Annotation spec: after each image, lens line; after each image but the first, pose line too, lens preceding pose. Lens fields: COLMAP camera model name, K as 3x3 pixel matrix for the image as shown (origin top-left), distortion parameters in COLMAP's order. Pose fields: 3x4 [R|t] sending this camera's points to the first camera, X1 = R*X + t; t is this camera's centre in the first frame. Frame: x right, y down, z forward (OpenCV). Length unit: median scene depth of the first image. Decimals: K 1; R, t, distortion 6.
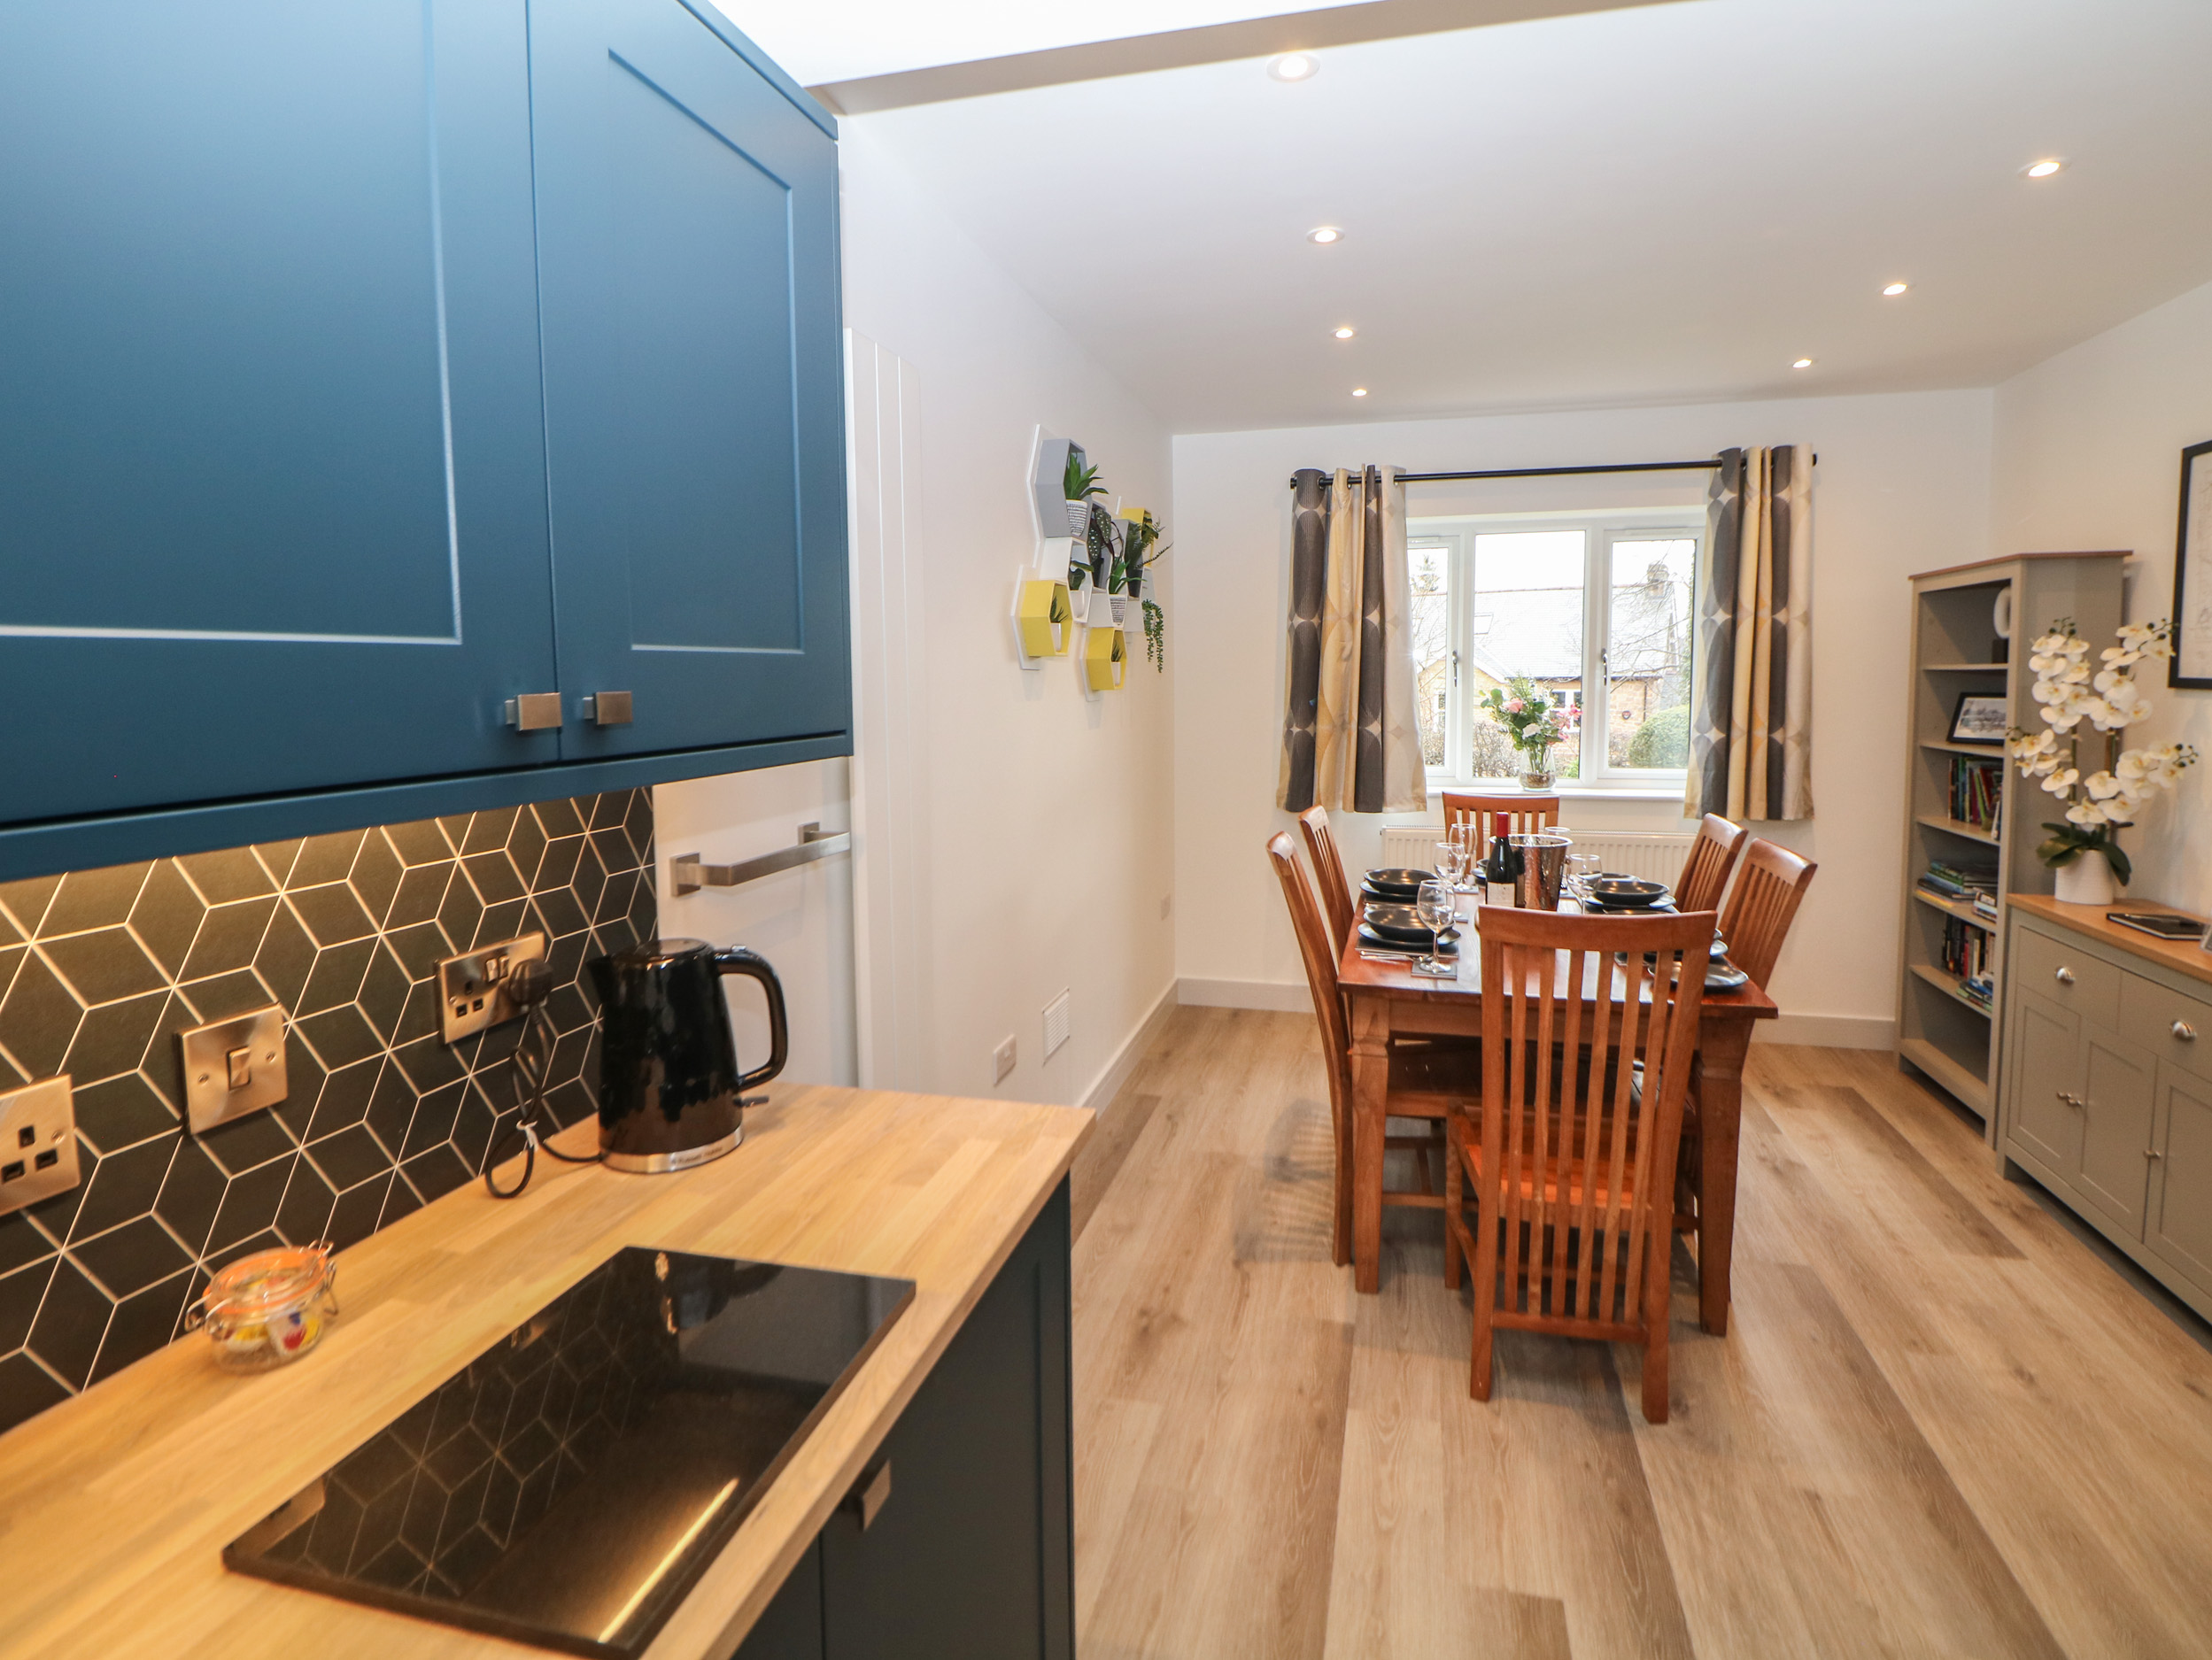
lens RADIAL K [[1155.6, 0, 1104.3], [0, 1155.6, 774.2], [0, 0, 1]] dist [0.000574, -0.018573]
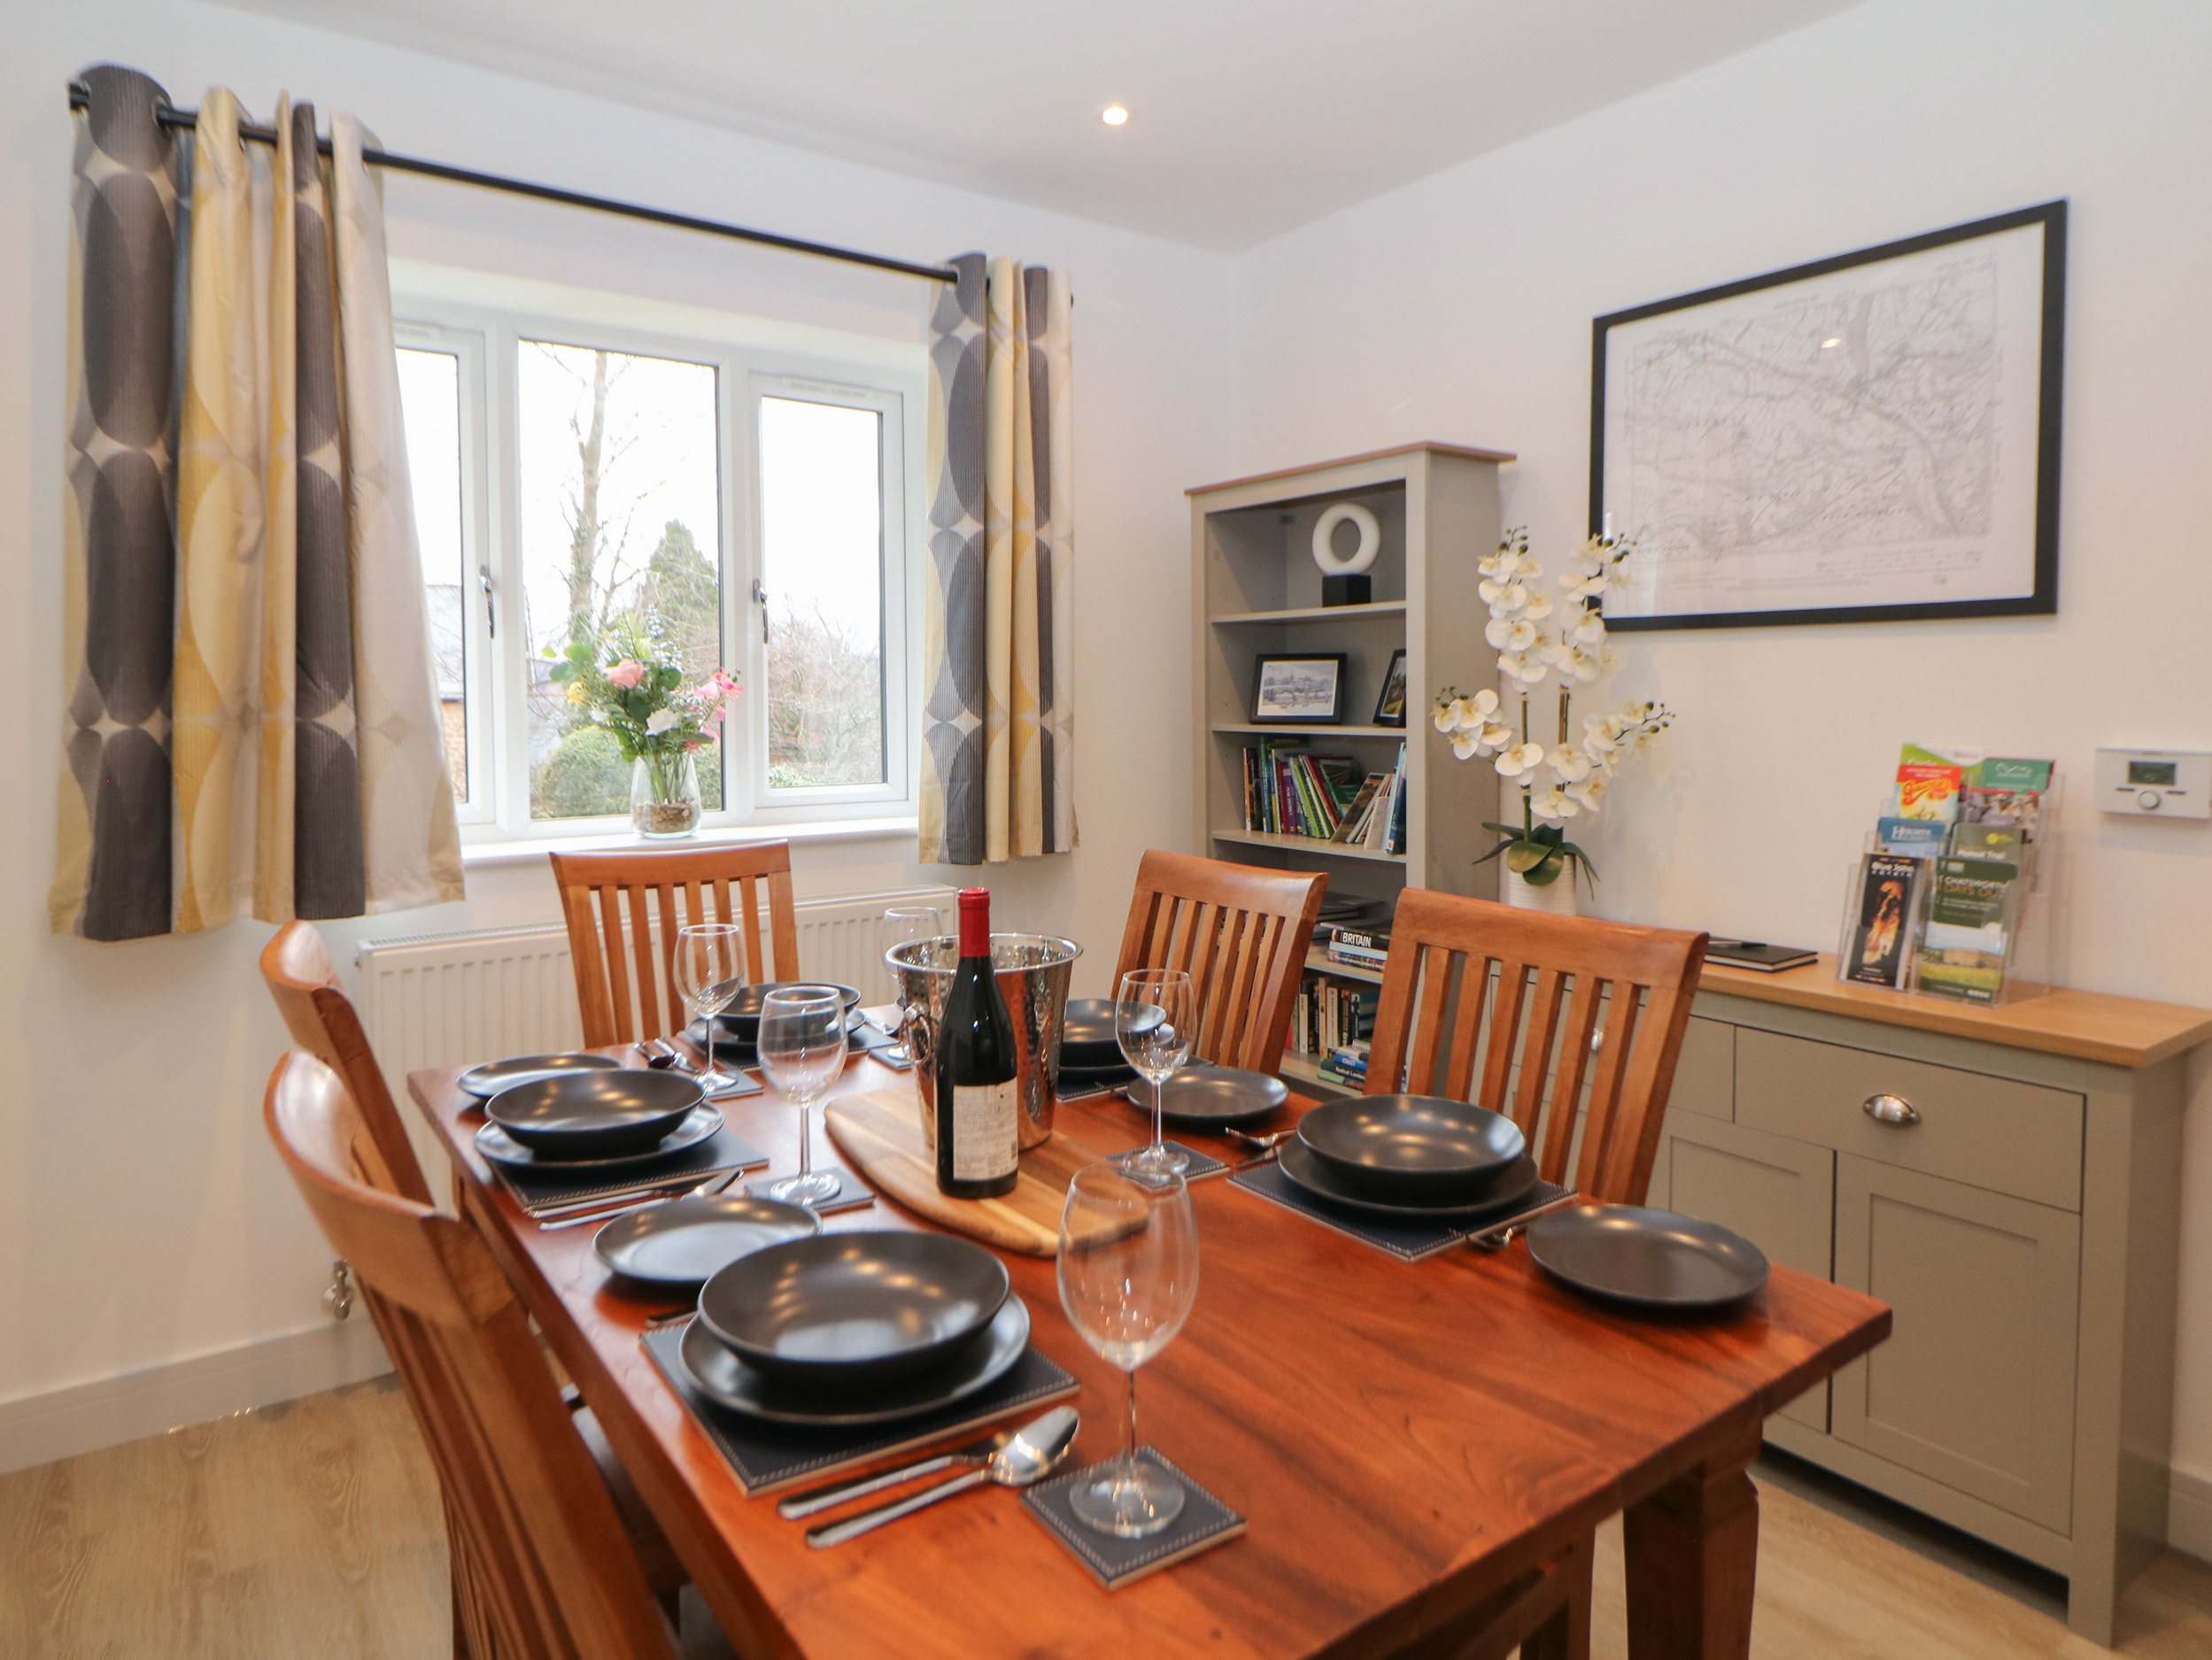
lens RADIAL K [[1313.3, 0, 1106.2], [0, 1313.3, 750.2], [0, 0, 1]] dist [-0.014197, 0.000217]
pose [[0.629921, -0.025163, 0.776252, 0.038207], [0.064744, 0.997697, -0.020198, -0.000500], [-0.773956, 0.062981, 0.630099, 0.486301]]
